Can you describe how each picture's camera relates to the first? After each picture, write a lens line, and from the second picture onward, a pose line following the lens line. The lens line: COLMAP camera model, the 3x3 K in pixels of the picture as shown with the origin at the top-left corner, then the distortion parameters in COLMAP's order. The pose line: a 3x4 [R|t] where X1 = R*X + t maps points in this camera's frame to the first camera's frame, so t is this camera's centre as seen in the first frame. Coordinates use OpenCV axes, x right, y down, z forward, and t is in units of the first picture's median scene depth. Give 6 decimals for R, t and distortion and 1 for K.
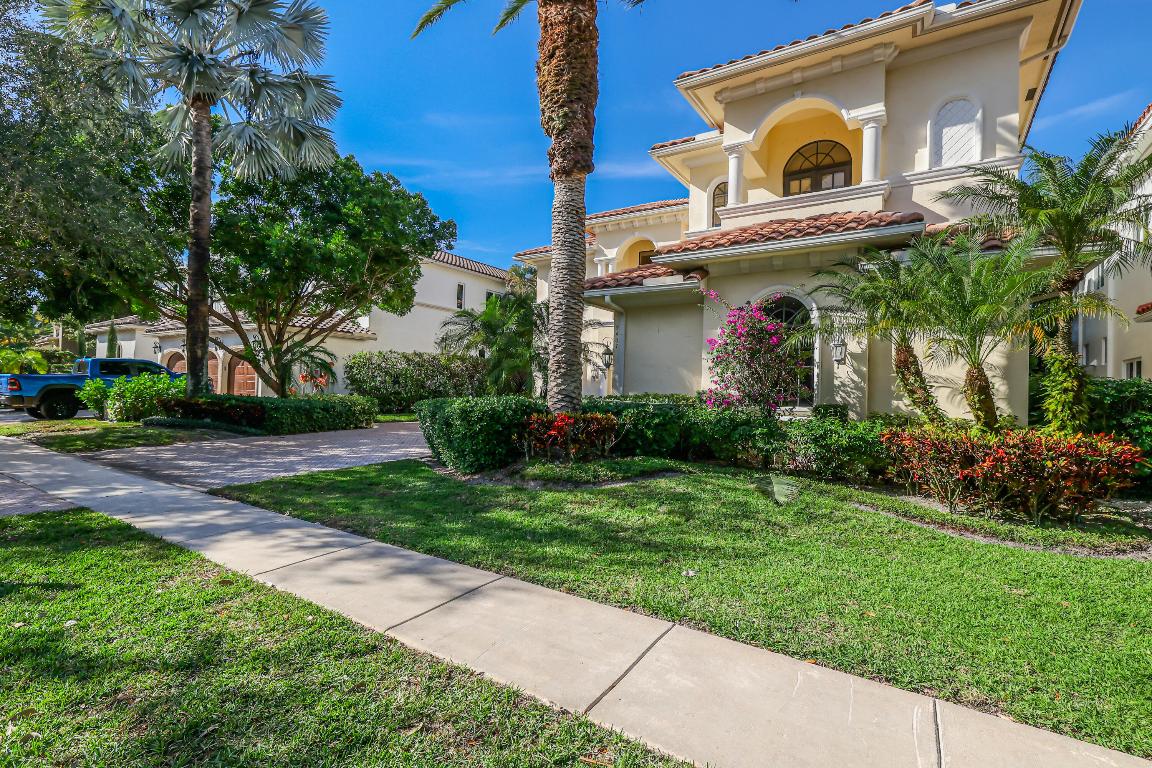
lens RADIAL K [[554.7, 0, 578.7], [0, 554.7, 378.9], [0, 0, 1]] dist [0.000460, -0.000121]
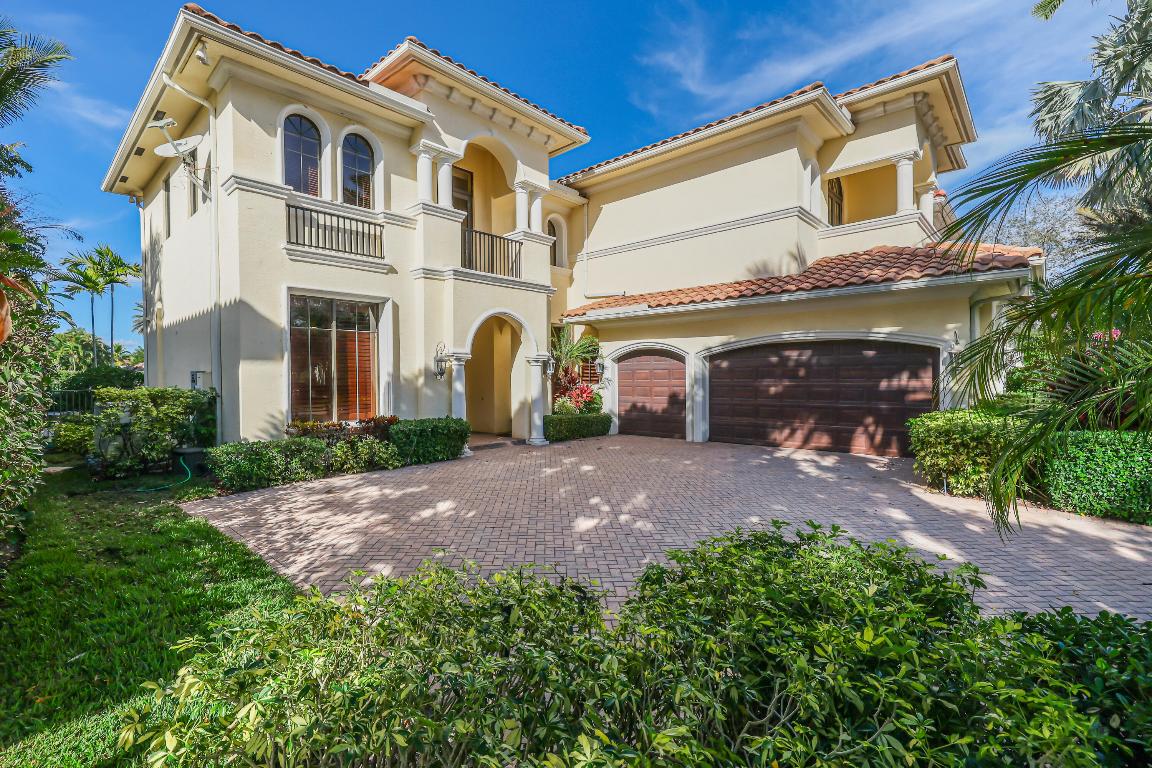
lens RADIAL K [[514.9, 0, 574.2], [0, 514.9, 379.9], [0, 0, 1]] dist [-0.003270, -0.000552]
pose [[0.160192, -0.034657, 0.986477, -0.859703], [-0.007611, 0.999310, 0.036344, -0.032037], [-0.987056, -0.013331, 0.159818, 1.608640]]
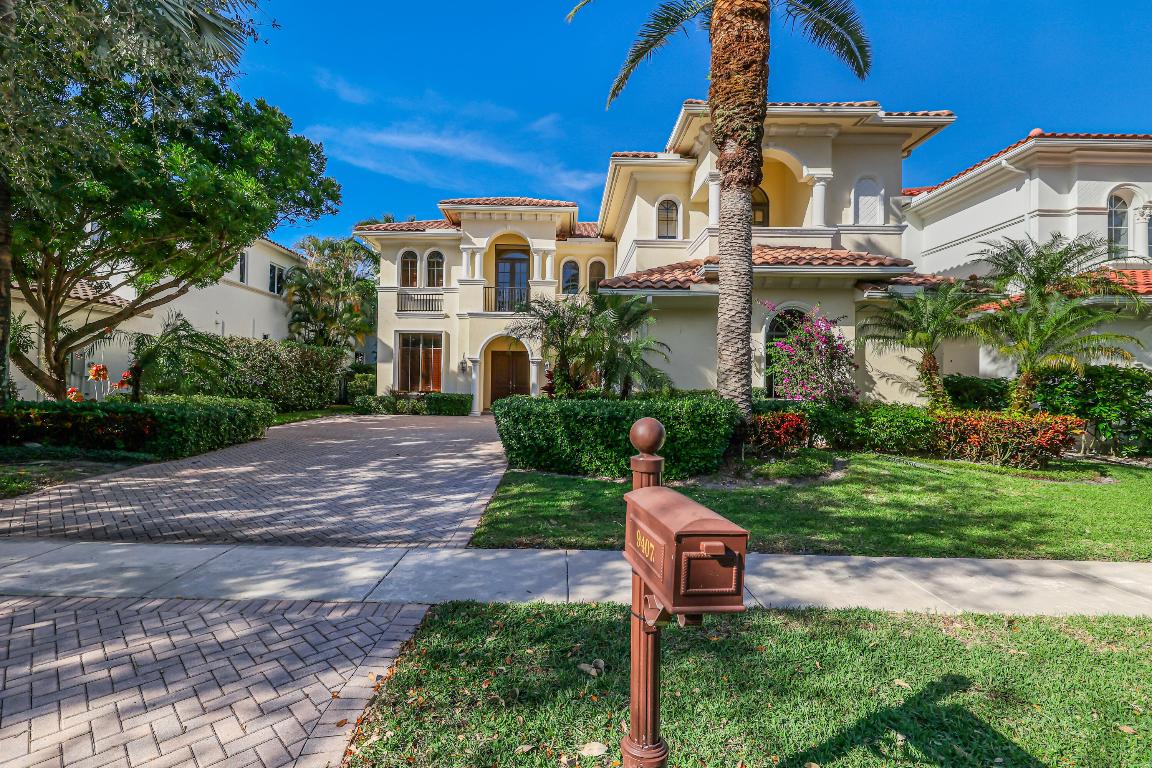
lens RADIAL K [[531.8, 0, 571.5], [0, 531.8, 374.7], [0, 0, 1]] dist [-0.001063, -0.000280]
pose [[0.836538, -0.004187, 0.547893, -0.644356], [-0.004393, 0.999887, 0.014348, -0.017044], [-0.547891, -0.014410, 0.836425, 0.254999]]
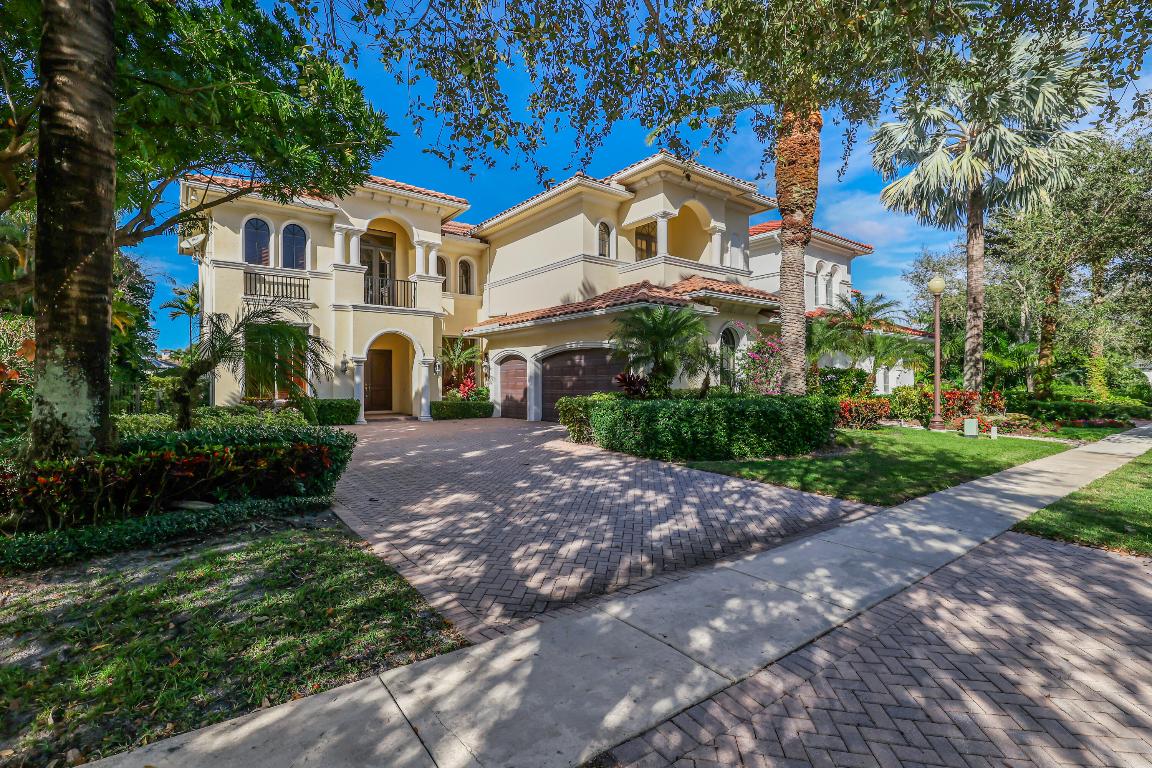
lens RADIAL K [[525.1, 0, 576.0], [0, 525.1, 384.0], [0, 0, 1]] dist [-0.001667, 0.000250]
pose [[0.333666, -0.027888, 0.942279, -1.188428], [-0.010506, 0.999390, 0.033299, -0.026433], [-0.942633, -0.021010, 0.333169, 0.839496]]
